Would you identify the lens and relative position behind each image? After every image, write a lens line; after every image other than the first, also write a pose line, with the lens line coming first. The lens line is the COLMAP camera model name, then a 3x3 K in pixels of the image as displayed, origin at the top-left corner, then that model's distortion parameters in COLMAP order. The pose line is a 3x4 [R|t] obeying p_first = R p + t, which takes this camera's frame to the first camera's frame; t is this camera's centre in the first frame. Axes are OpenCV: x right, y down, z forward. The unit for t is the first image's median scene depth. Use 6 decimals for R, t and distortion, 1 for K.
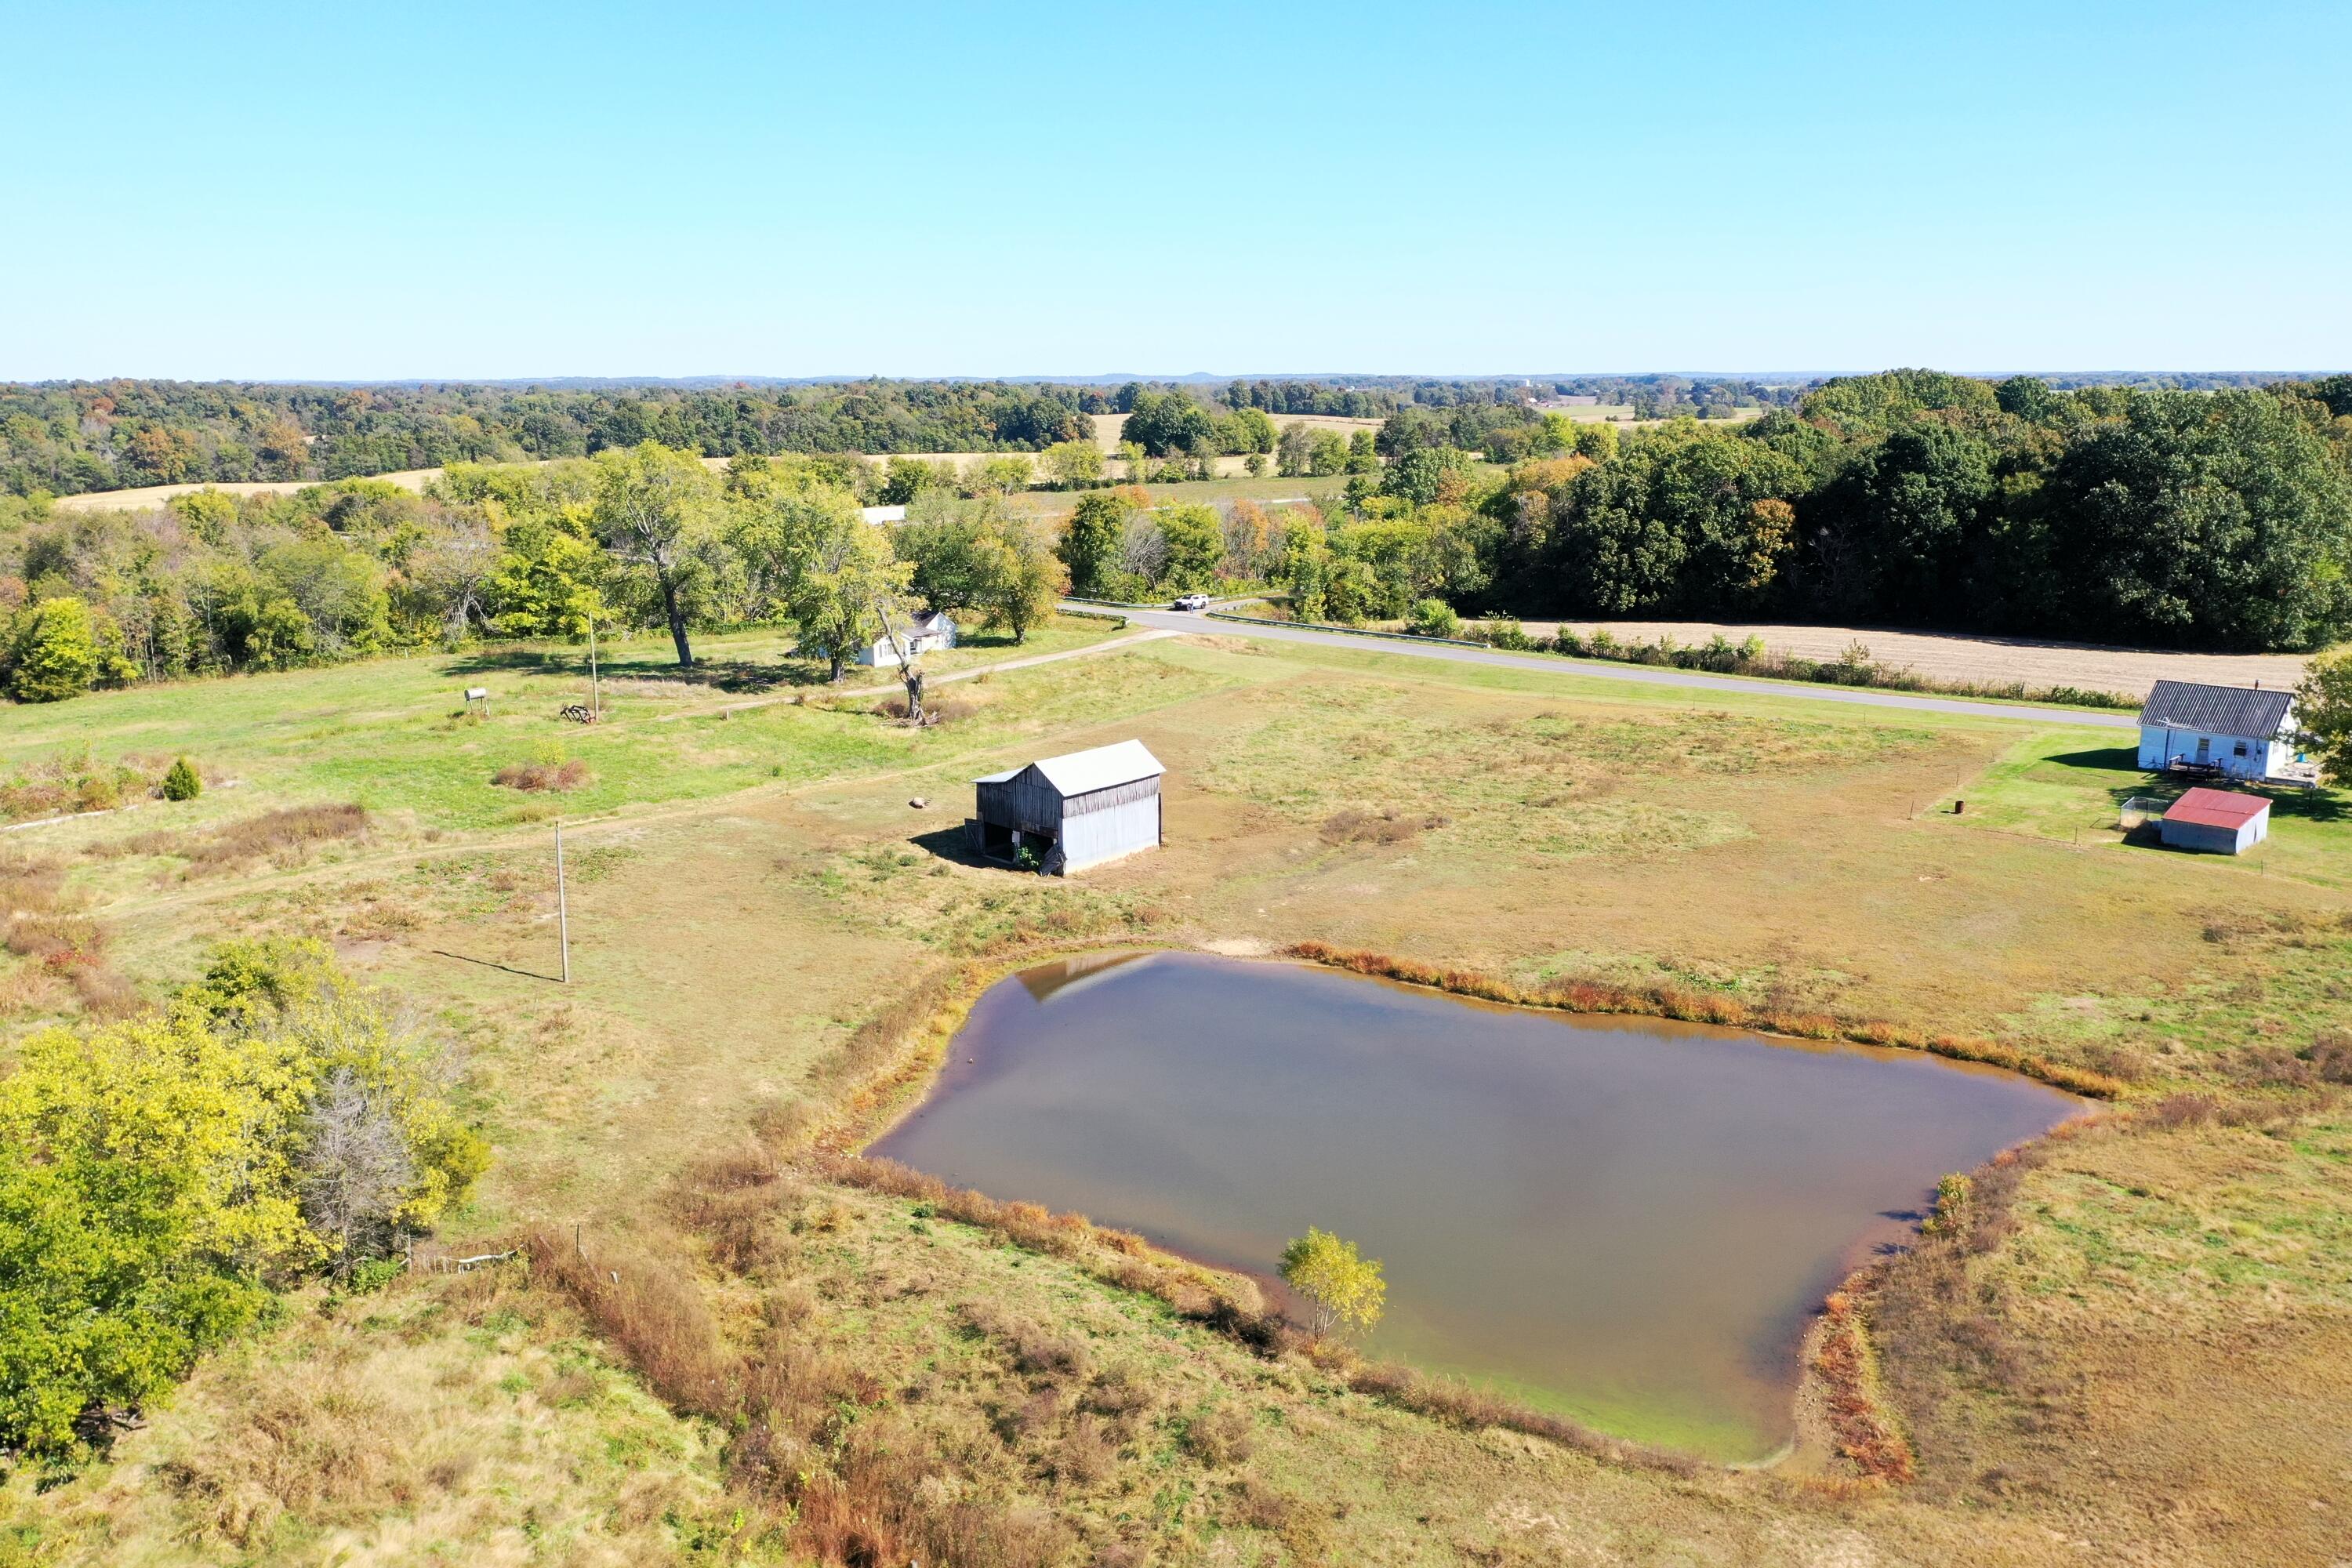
lens RADIAL K [[1856.3, 0, 1176.8], [0, 1856.3, 782.6], [0, 0, 1]] dist [0.003720, 0.009274]
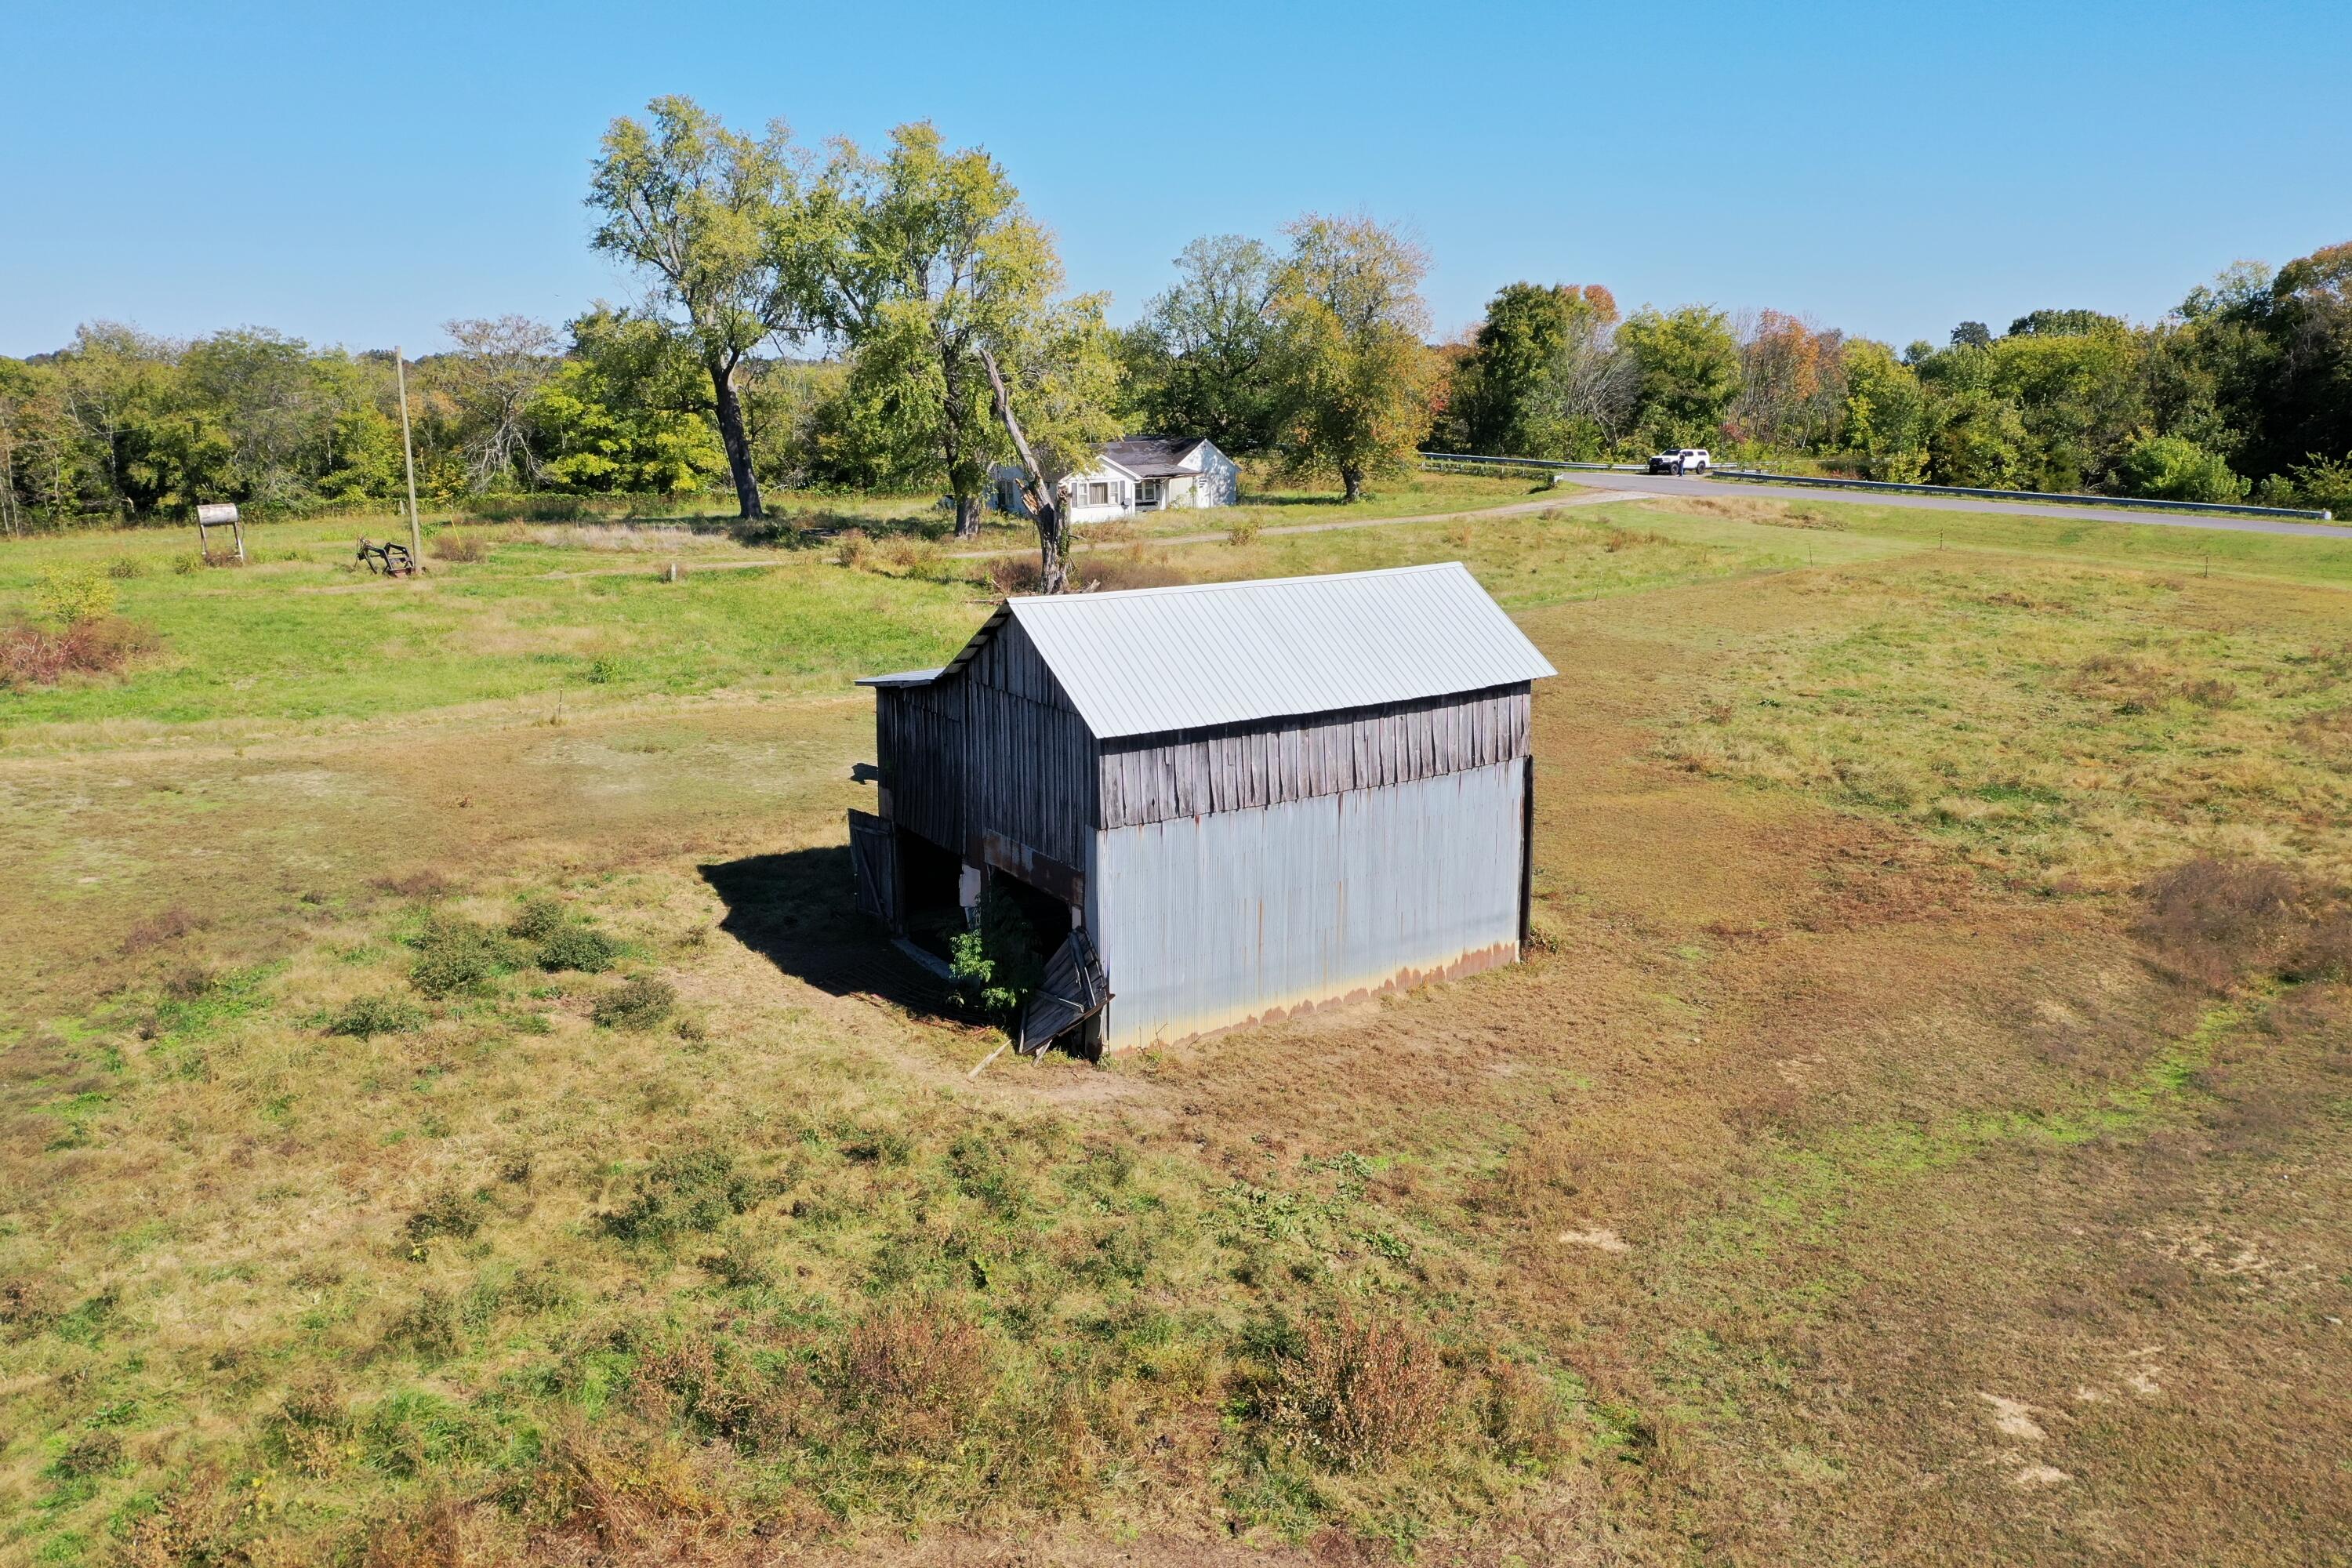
lens RADIAL K [[1856.3, 0, 1173.2], [0, 1856.3, 782.5], [0, 0, 1]] dist [0.003720, 0.009274]
pose [[0.967113, 0.052082, -0.248957, 0.004879], [-0.052051, 0.998622, 0.006713, 0.006144], [0.248964, 0.006467, 0.968491, 0.433734]]
